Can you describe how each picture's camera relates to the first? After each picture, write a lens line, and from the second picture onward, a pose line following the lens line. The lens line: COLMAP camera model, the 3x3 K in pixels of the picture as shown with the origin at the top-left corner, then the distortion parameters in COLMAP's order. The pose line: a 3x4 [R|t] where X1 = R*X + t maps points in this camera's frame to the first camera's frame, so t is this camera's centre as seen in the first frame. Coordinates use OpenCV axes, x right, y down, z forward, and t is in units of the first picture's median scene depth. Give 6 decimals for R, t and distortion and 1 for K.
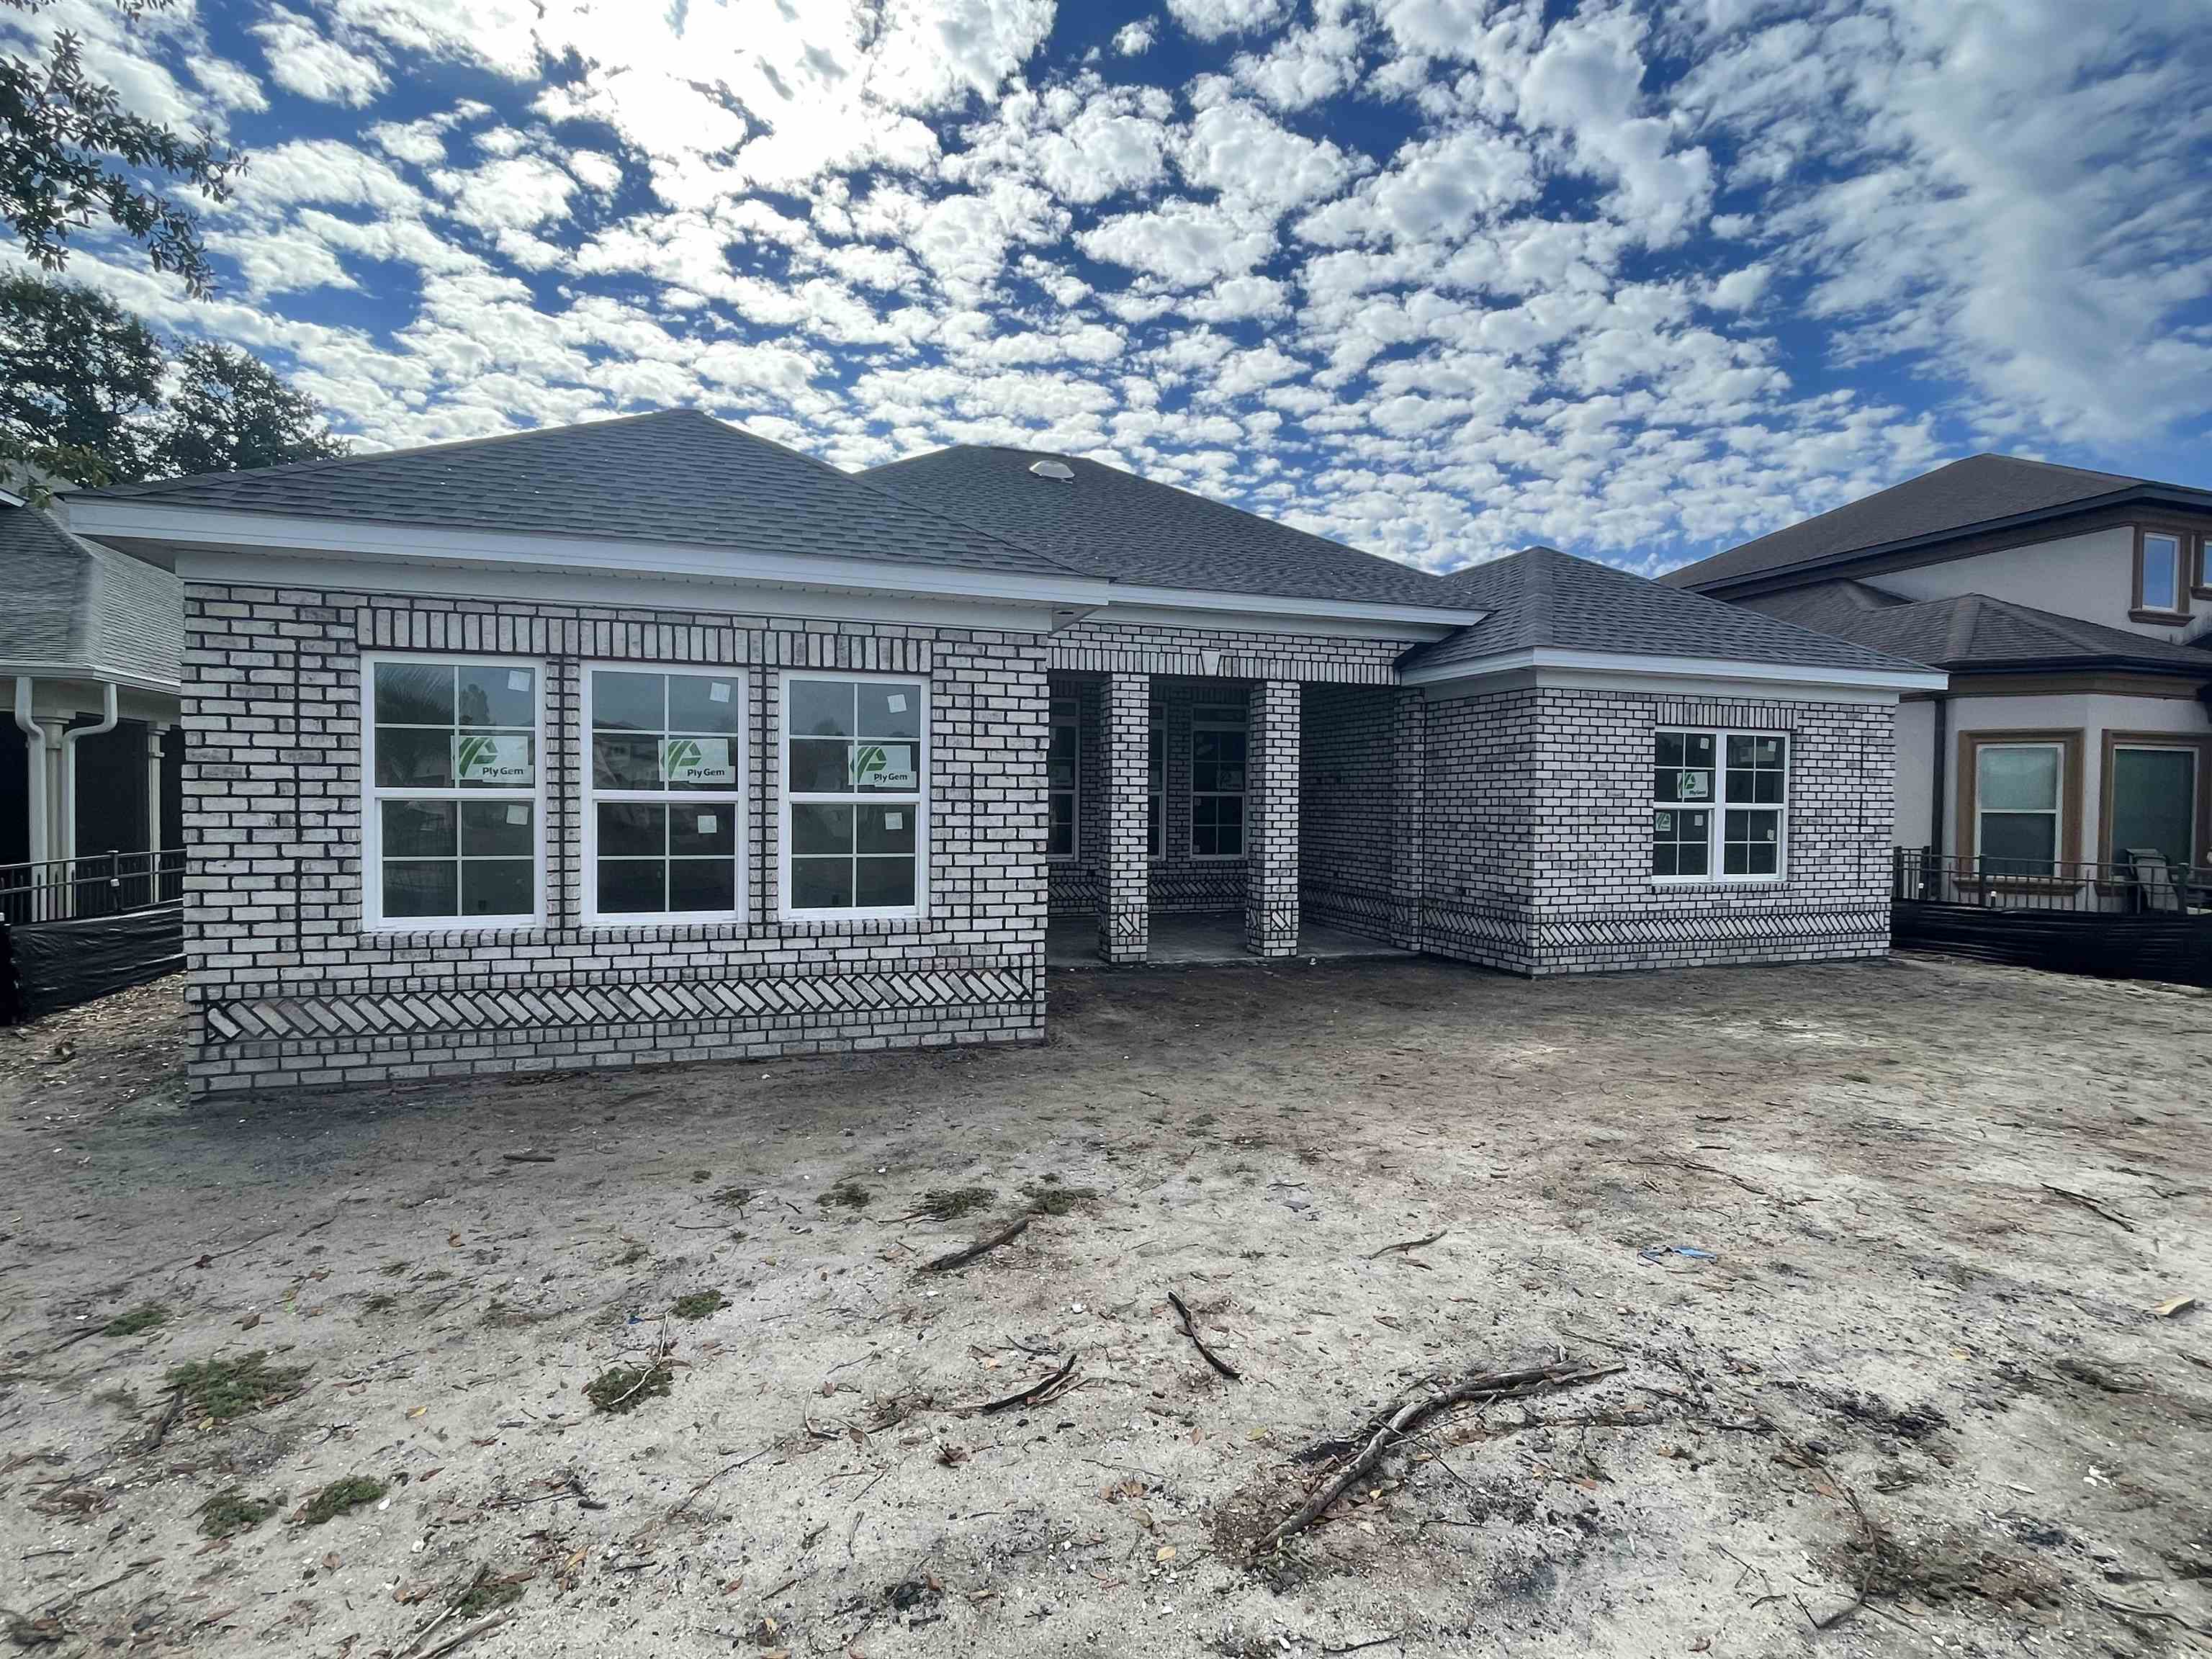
lens RADIAL K [[1069.7, 0, 1212.8], [0, 1069.7, 831.4], [0, 0, 1]] dist [0.008433, -0.000710]
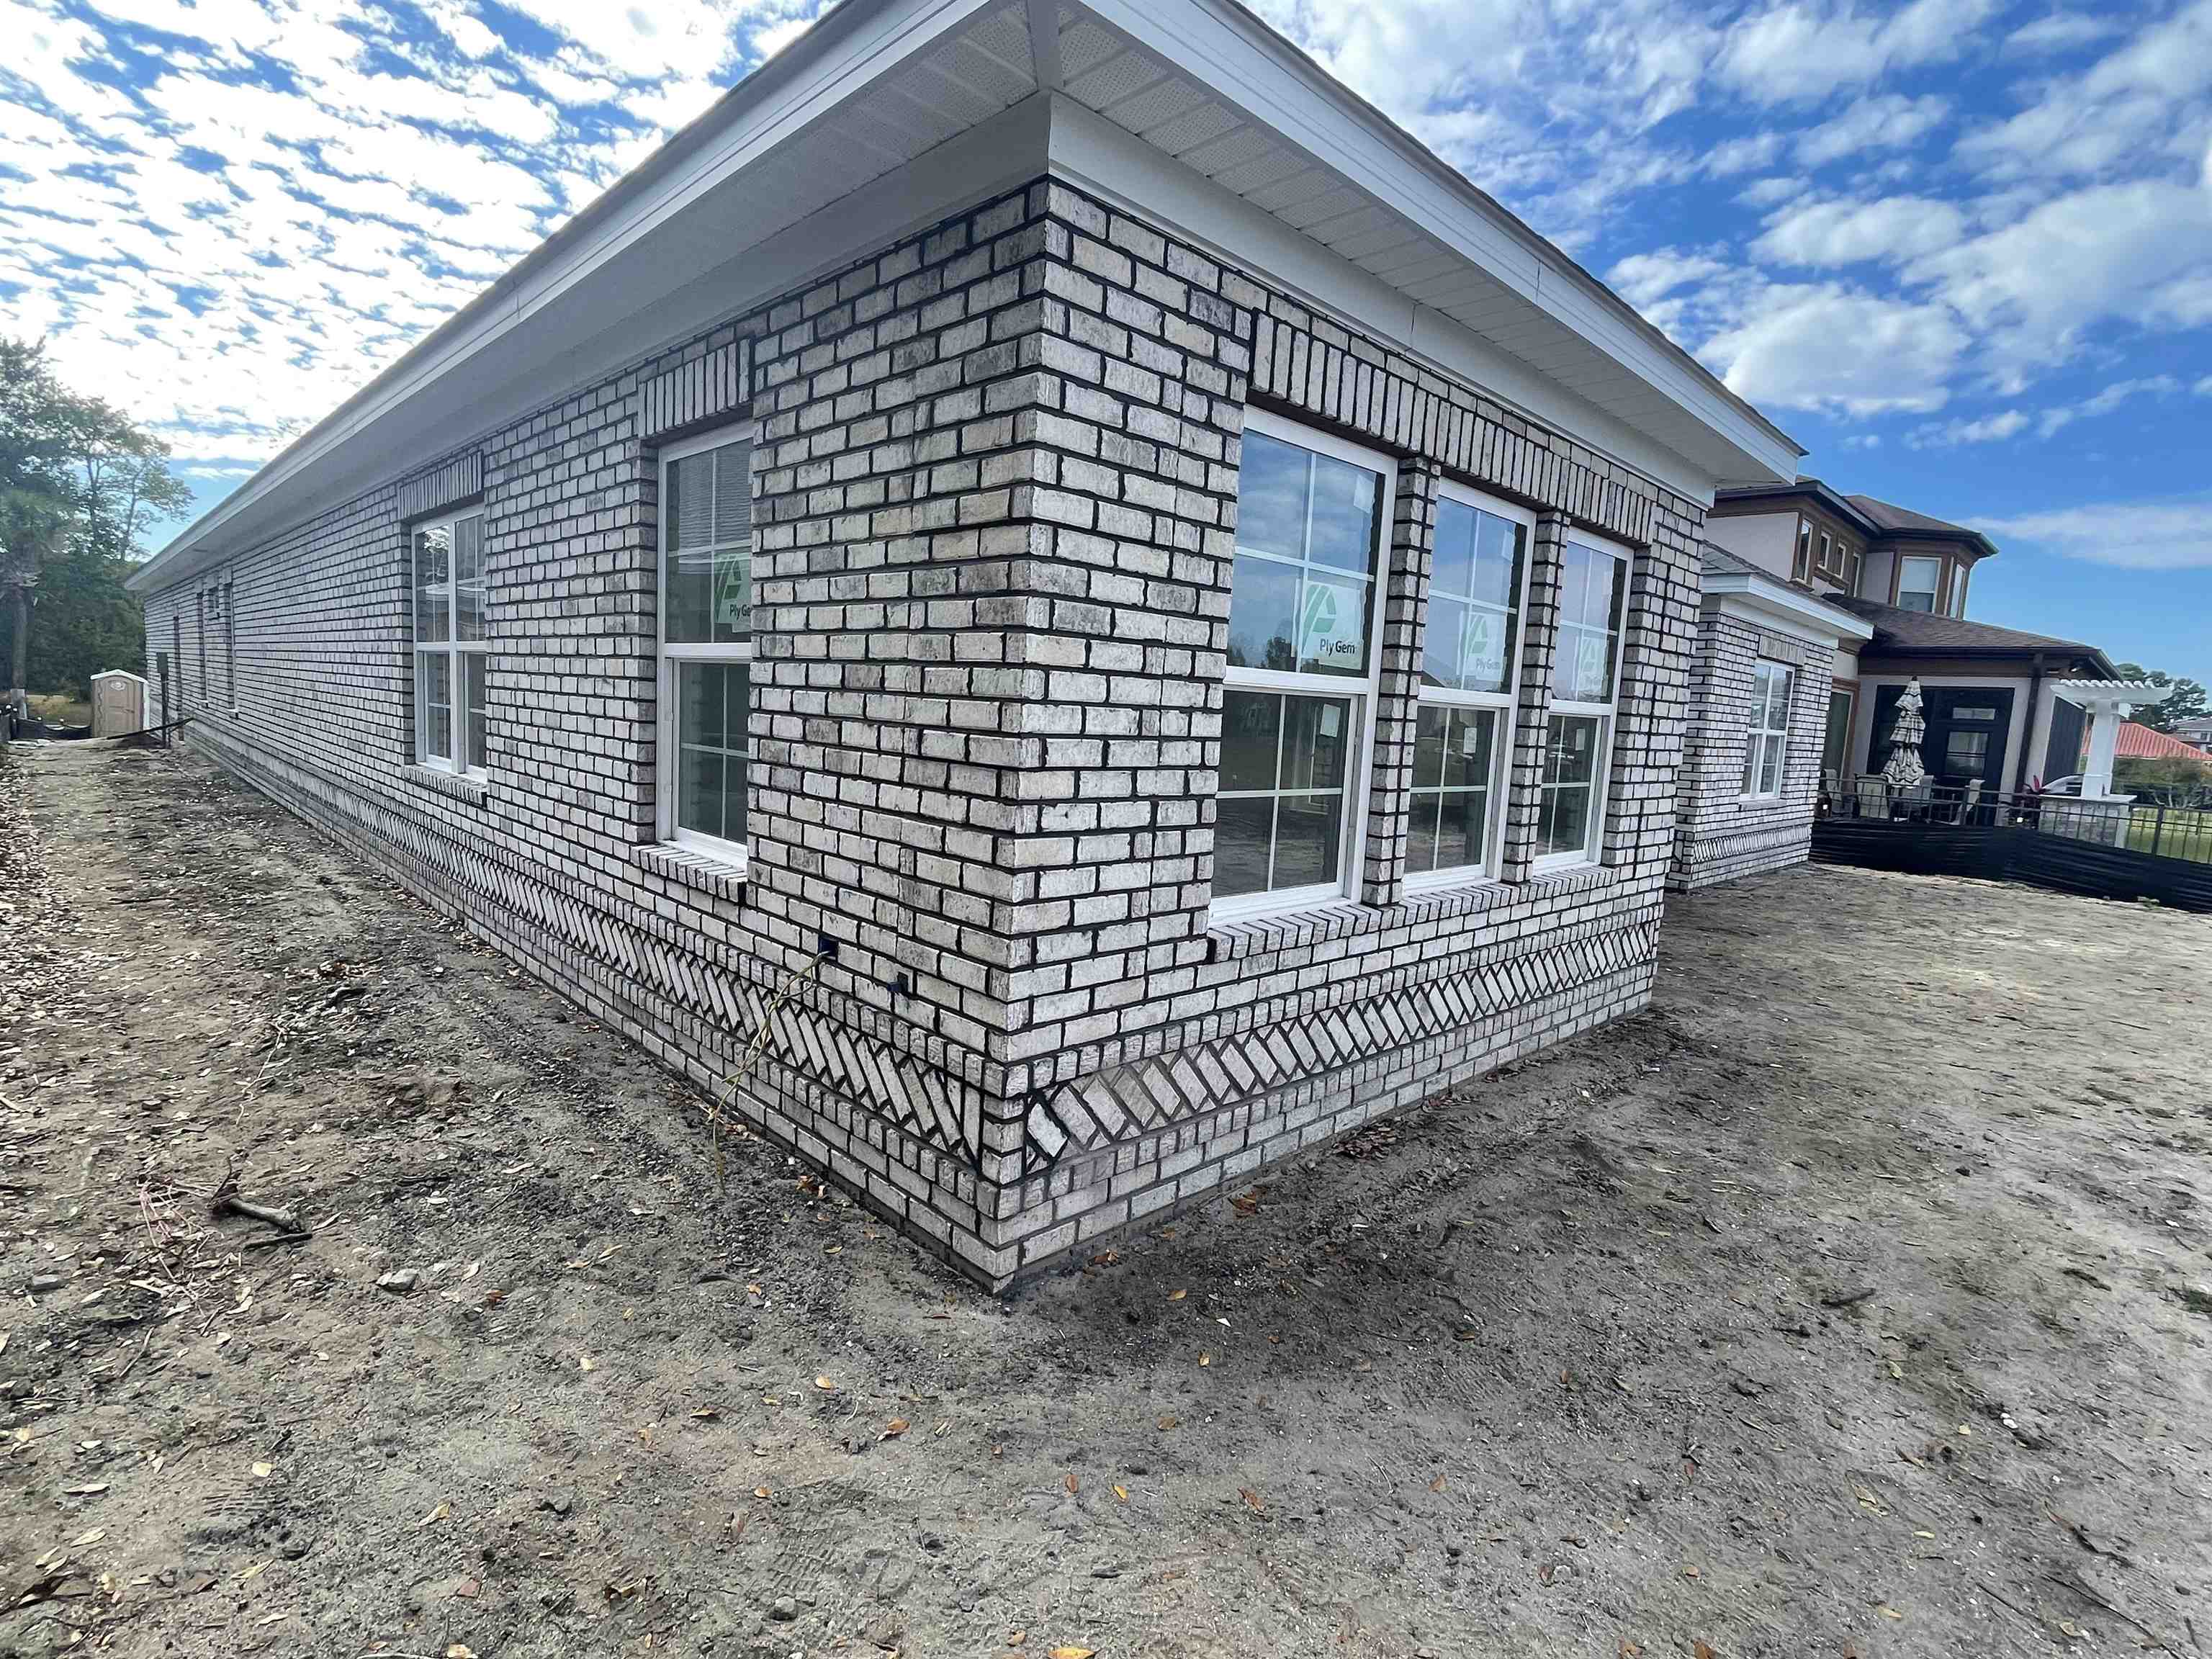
lens RADIAL K [[1069.7, 0, 1087.6], [0, 1069.7, 843.2], [0, 0, 1]] dist [0.008433, -0.000710]
pose [[0.905632, -0.019989, 0.423592, -0.714739], [-0.022884, 0.995129, 0.095883, -0.001214], [-0.423446, -0.096529, 0.900764, 0.359575]]
